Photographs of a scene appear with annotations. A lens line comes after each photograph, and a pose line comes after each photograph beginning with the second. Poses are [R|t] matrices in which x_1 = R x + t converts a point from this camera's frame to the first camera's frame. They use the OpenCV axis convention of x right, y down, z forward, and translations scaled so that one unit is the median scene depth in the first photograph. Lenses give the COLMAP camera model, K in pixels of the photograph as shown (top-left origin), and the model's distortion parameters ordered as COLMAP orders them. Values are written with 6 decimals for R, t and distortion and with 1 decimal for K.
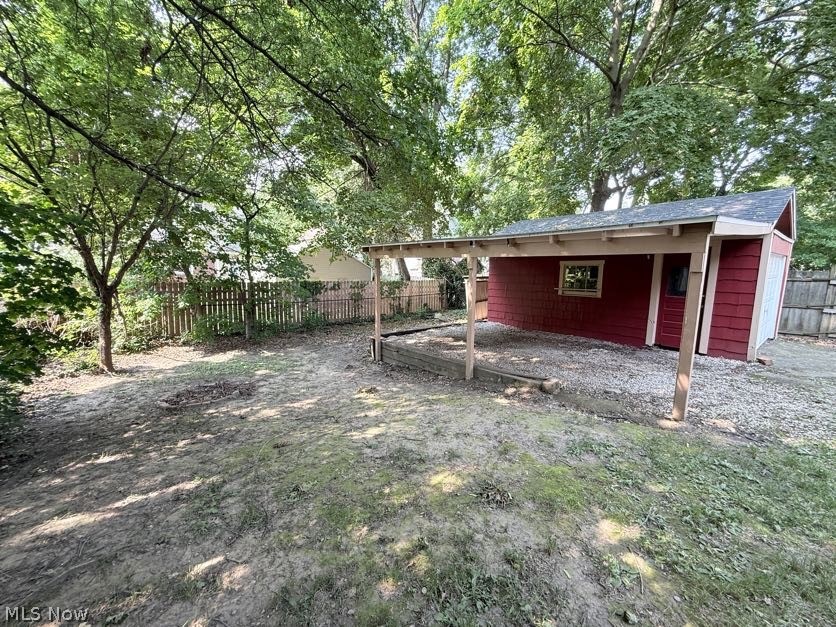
lens RADIAL K [[332.9, 0, 418.0], [0, 332.9, 313.1], [0, 0, 1]] dist [-0.001372, 0.000523]
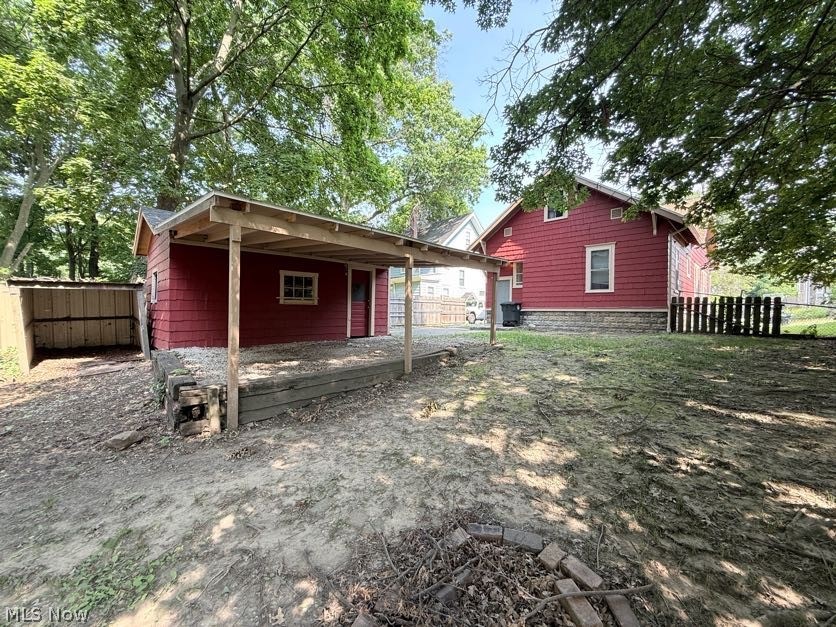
lens RADIAL K [[332.9, 0, 419.0], [0, 332.9, 313.8], [0, 0, 1]] dist [-0.001372, 0.000523]
pose [[-0.099858, -0.019851, 0.994804, -0.710048], [0.117707, 0.992545, 0.031621, -0.010376], [-0.988015, 0.120253, -0.096777, 0.839396]]
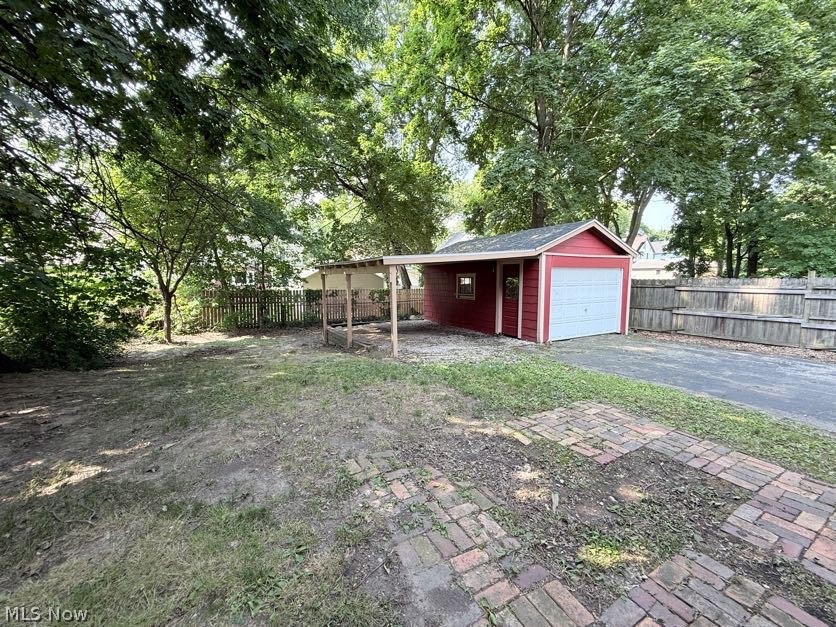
lens RADIAL K [[332.9, 0, 418.1], [0, 332.9, 314.6], [0, 0, 1]] dist [-0.001372, 0.000523]
pose [[0.984004, 0.009309, -0.177904, 0.617175], [-0.013602, 0.999645, -0.022928, 0.053301], [0.177628, 0.024981, 0.983781, -0.443048]]
